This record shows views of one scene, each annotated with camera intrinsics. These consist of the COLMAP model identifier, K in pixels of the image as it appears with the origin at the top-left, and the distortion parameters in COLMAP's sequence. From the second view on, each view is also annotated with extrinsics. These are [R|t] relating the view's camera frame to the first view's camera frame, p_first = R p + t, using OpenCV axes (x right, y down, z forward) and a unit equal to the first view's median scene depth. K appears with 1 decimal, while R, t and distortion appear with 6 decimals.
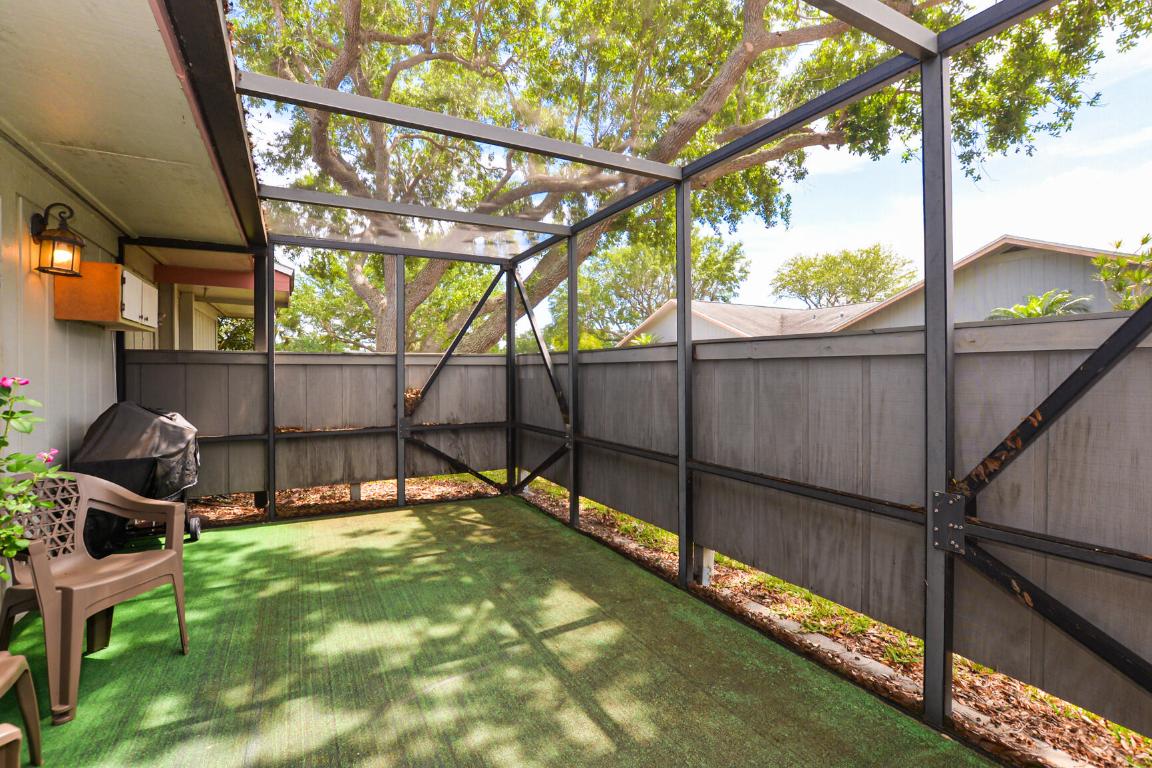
lens RADIAL K [[514.7, 0, 555.6], [0, 514.7, 372.3], [0, 0, 1]] dist [-0.027714, 0.005456]
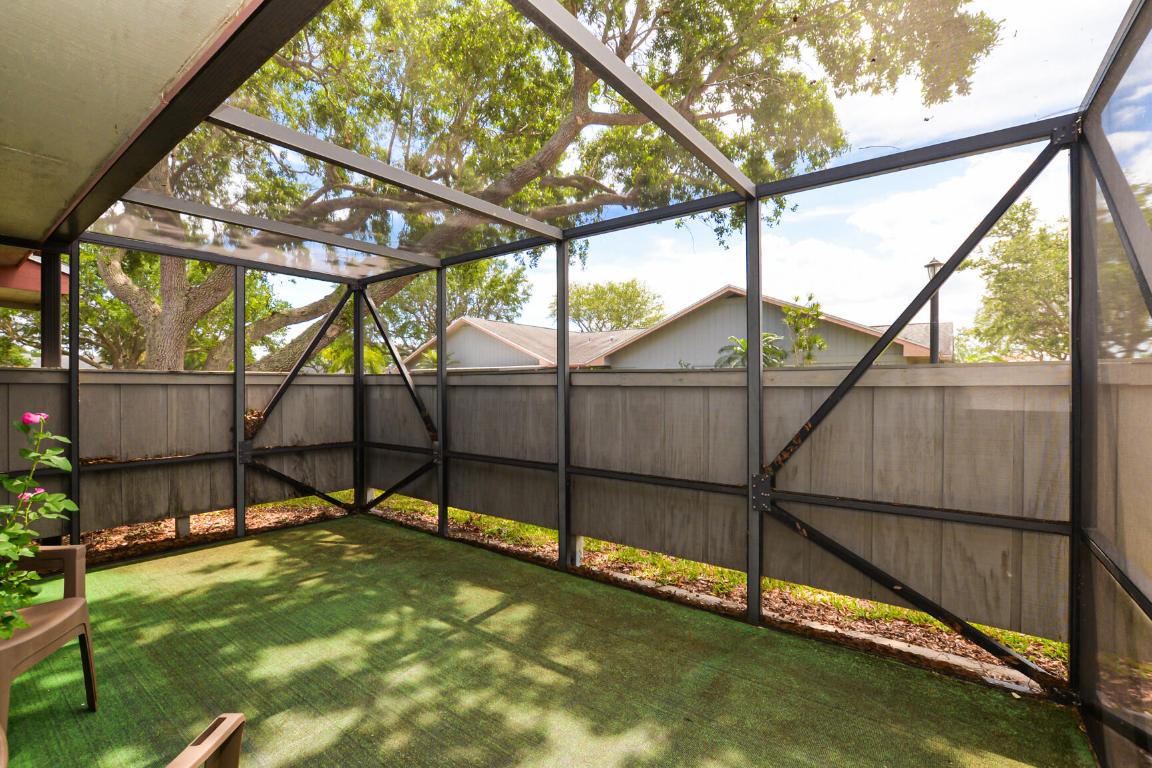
lens RADIAL K [[514.7, 0, 548.9], [0, 514.7, 381.9], [0, 0, 1]] dist [-0.027714, 0.005456]
pose [[0.915549, 0.005482, 0.402169, -0.257130], [-0.002012, 0.999957, -0.009049, -0.019418], [-0.402201, 0.007476, 0.915521, -0.111209]]
